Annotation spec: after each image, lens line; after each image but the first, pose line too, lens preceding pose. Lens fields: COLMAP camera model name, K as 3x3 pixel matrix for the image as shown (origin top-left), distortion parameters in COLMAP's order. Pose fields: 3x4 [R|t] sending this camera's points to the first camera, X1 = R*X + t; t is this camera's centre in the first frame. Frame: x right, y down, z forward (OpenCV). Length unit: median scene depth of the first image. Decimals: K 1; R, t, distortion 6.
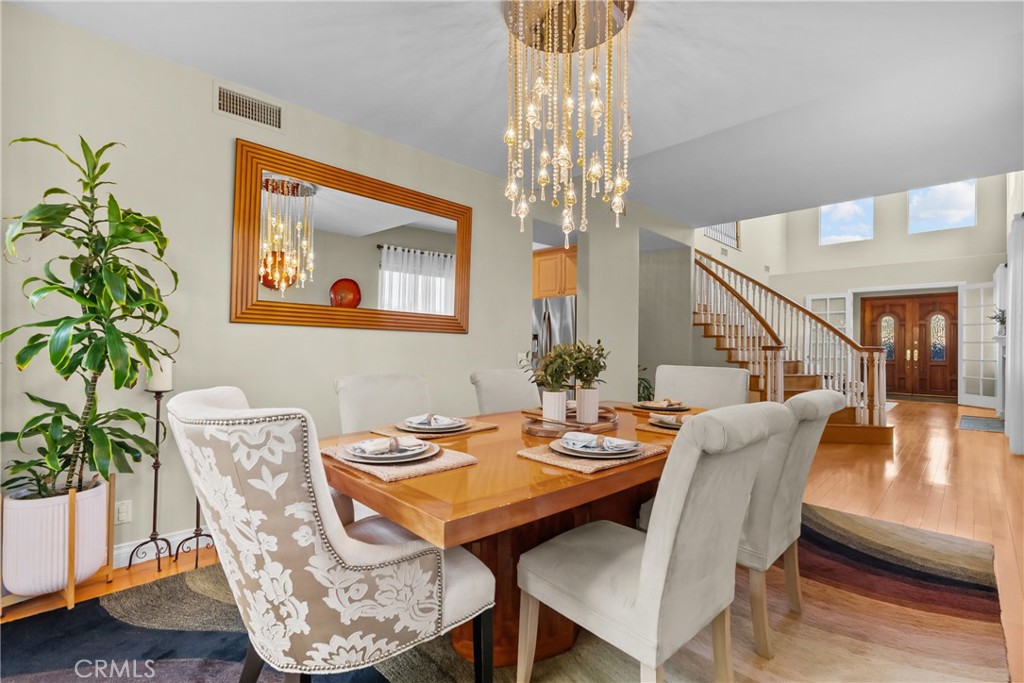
lens RADIAL K [[453.4, 0, 520.5], [0, 453.4, 338.1], [0, 0, 1]] dist [-0.003658, 0.000093]
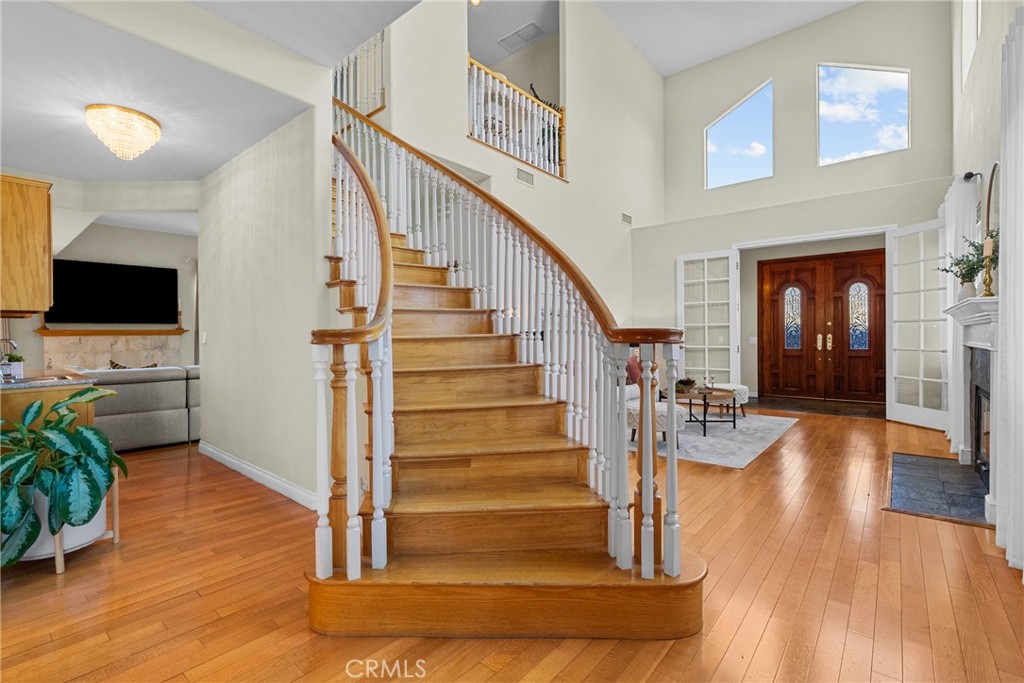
lens RADIAL K [[458.3, 0, 516.0], [0, 458.3, 332.7], [0, 0, 1]] dist [-0.011951, -0.000033]
pose [[0.996067, -0.014064, 0.087484, 0.341732], [0.013179, 0.999856, 0.010685, 0.009749], [-0.087621, -0.009490, 0.996109, 0.354339]]
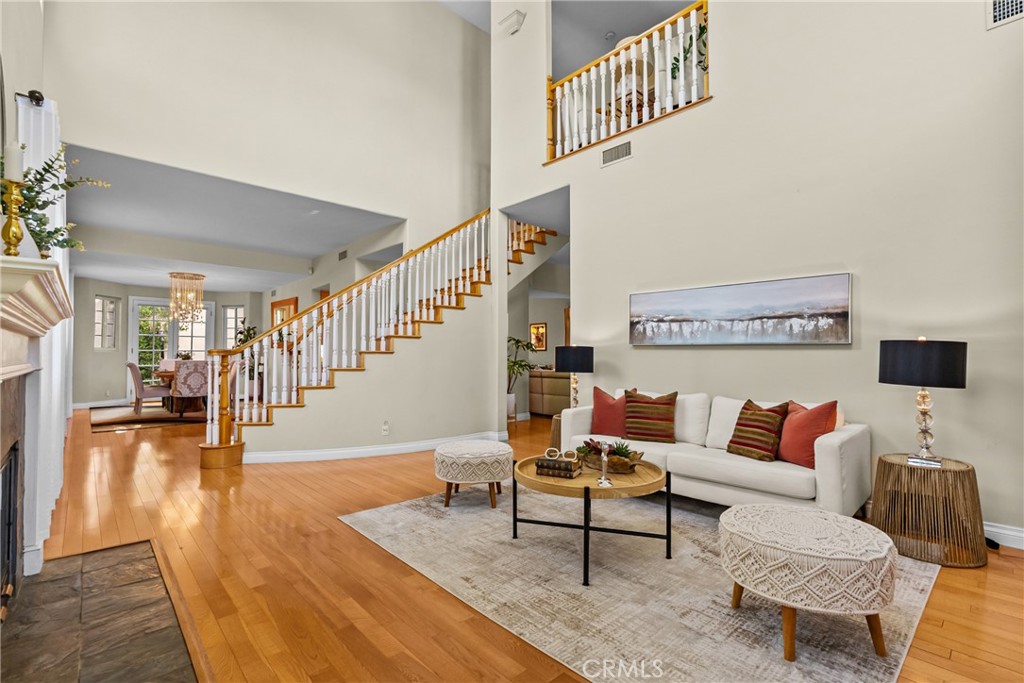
lens RADIAL K [[465.2, 0, 515.0], [0, 465.2, 334.5], [0, 0, 1]] dist [-0.002187, 0.000062]
pose [[-0.040753, -0.048842, -0.997975, 0.842388], [0.016281, 0.998639, -0.049540, 0.022495], [0.999037, -0.018267, -0.039902, 0.818108]]
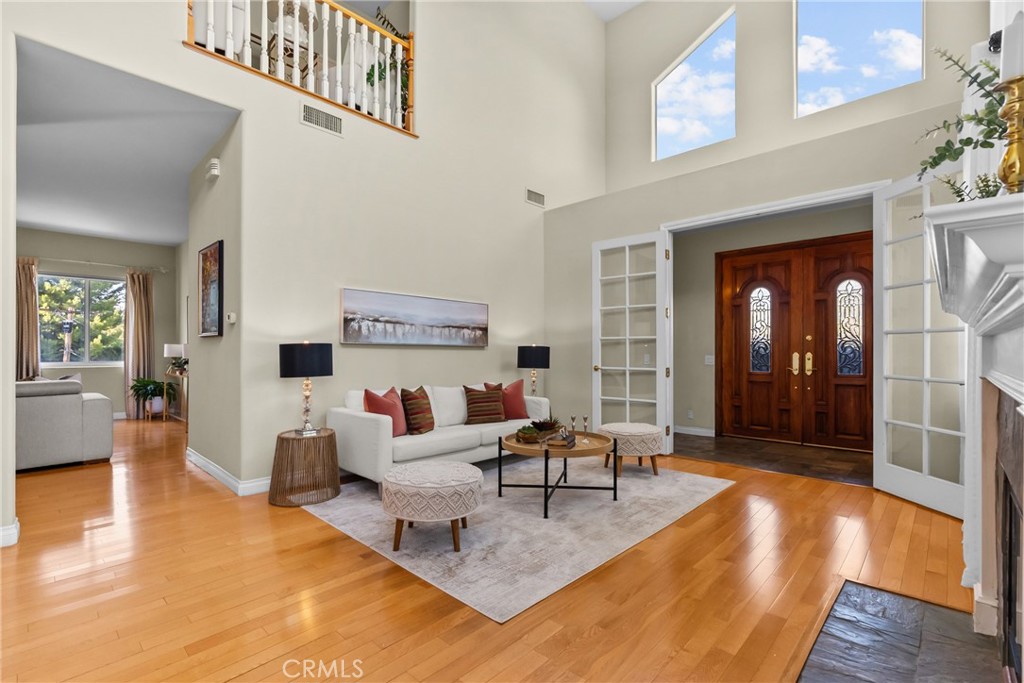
lens RADIAL K [[462.2, 0, 518.4], [0, 462.2, 345.9], [0, 0, 1]] dist [-0.015666, 0.006267]
pose [[0.999561, -0.006635, 0.028890, 0.550870], [0.006548, 0.999974, 0.003106, 0.014803], [-0.028910, -0.002916, 0.999578, 0.516853]]
